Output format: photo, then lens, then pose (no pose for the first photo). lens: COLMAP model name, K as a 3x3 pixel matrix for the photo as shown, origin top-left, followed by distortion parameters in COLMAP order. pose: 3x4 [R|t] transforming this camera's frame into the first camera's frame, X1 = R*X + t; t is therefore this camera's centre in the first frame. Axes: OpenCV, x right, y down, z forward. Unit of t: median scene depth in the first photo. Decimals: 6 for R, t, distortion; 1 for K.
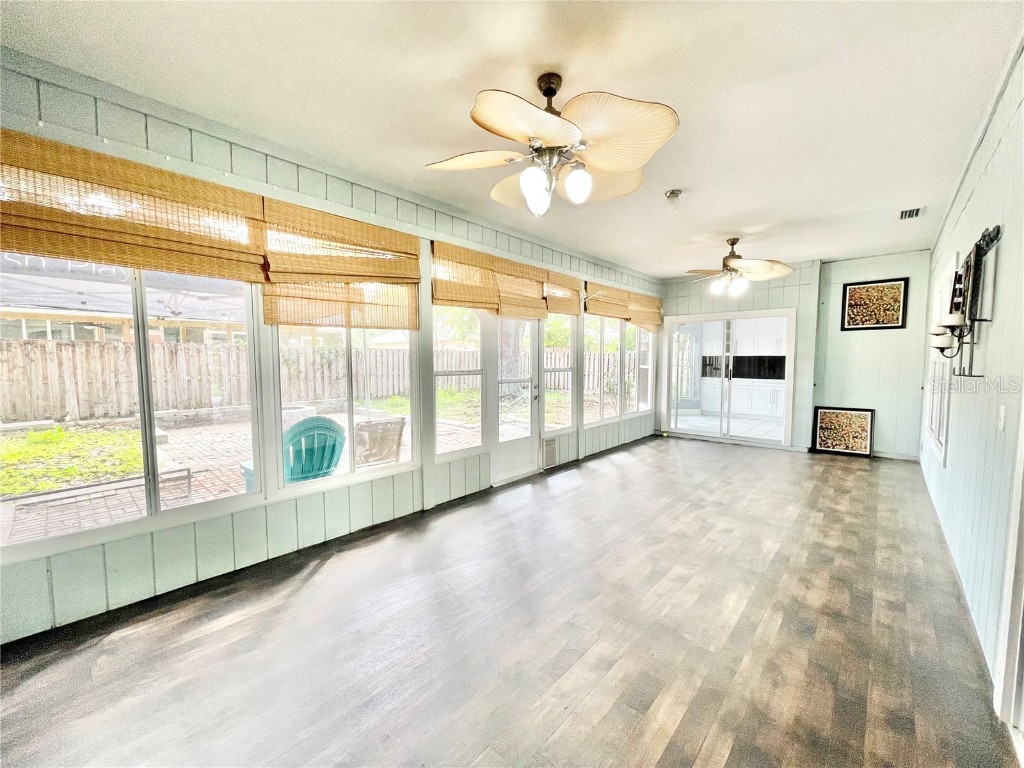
lens RADIAL K [[409.8, 0, 511.3], [0, 409.8, 388.5], [0, 0, 1]] dist [0.006641, -0.001122]
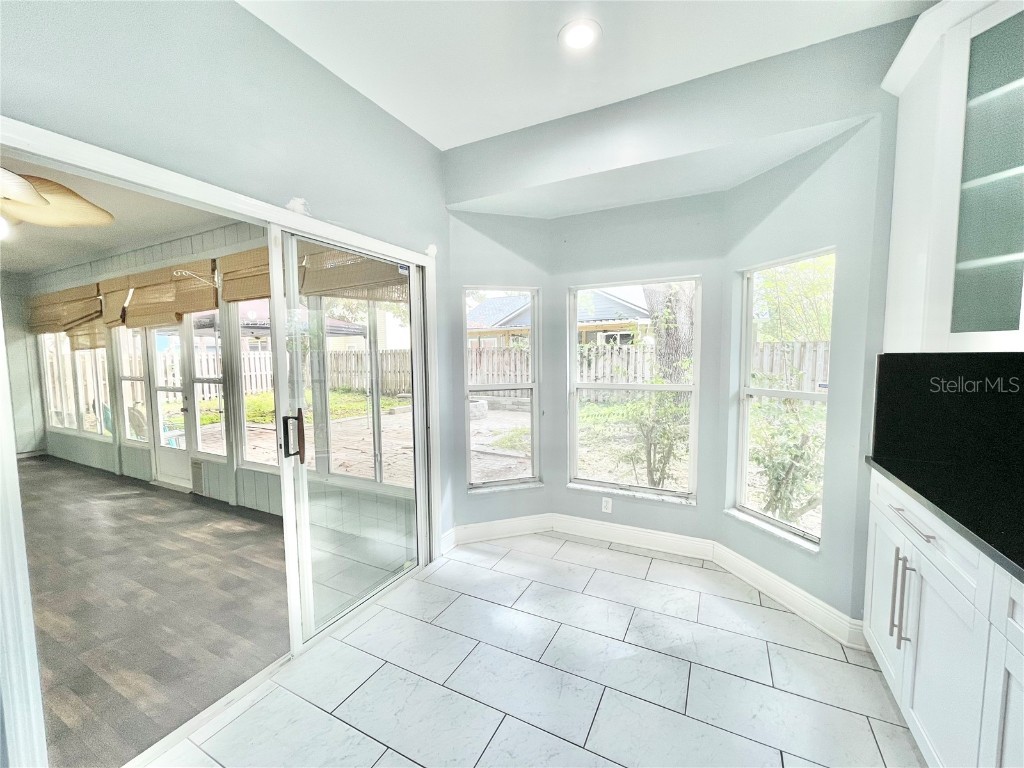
lens RADIAL K [[409.8, 0, 507.8], [0, 409.8, 389.3], [0, 0, 1]] dist [0.006641, -0.001122]
pose [[0.258069, 0.072456, -0.963406, 0.492482], [-0.053989, 0.996707, 0.060498, -0.055248], [0.964617, 0.036400, 0.261131, 0.687715]]
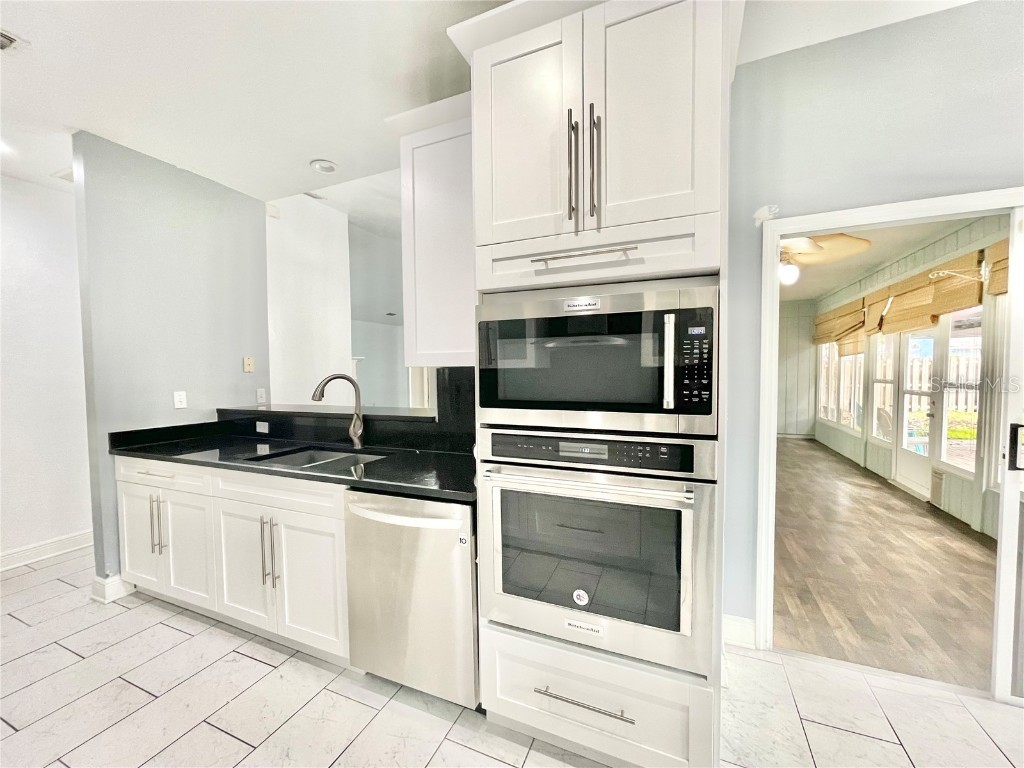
lens RADIAL K [[409.8, 0, 510.5], [0, 409.8, 388.3], [0, 0, 1]] dist [0.006641, -0.001122]
pose [[-0.944885, 0.027438, -0.326252, 0.530896], [-0.007137, 0.994519, 0.104308, -0.057033], [0.327325, 0.100888, -0.939510, 0.727492]]
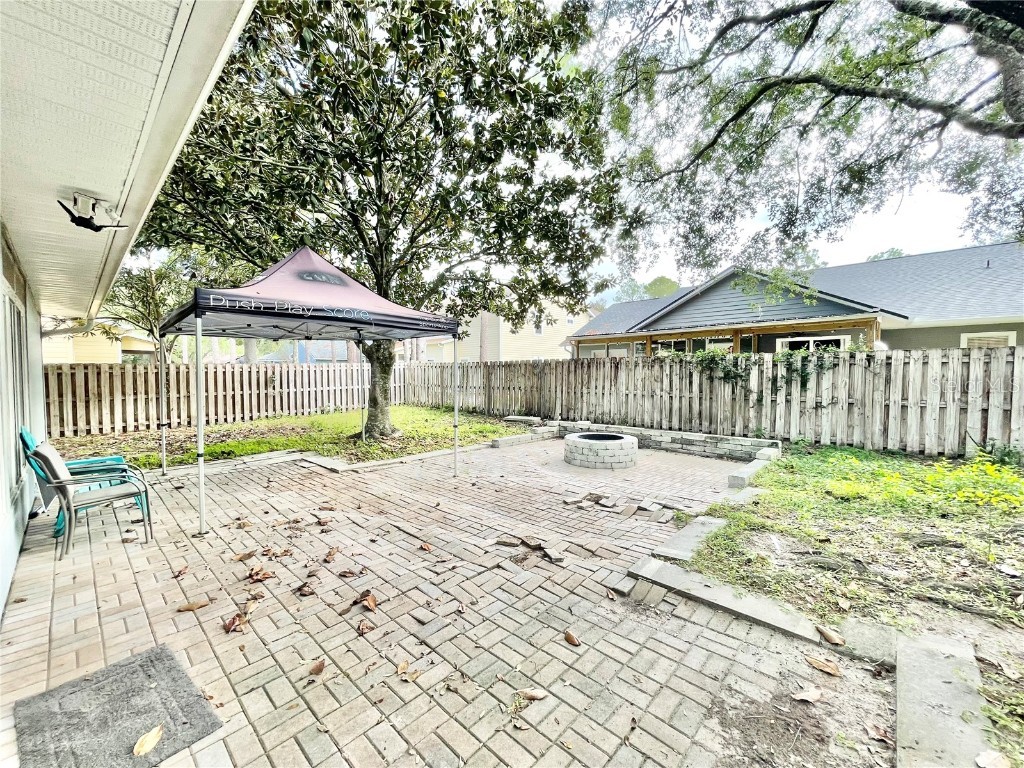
lens RADIAL K [[409.8, 0, 512.2], [0, 409.8, 389.2], [0, 0, 1]] dist [0.006641, -0.001122]
pose [[-0.001608, 0.039597, -0.999214, 0.177460], [-0.064966, 0.997101, 0.039618, -0.051904], [0.997886, 0.064979, 0.000969, 0.700700]]
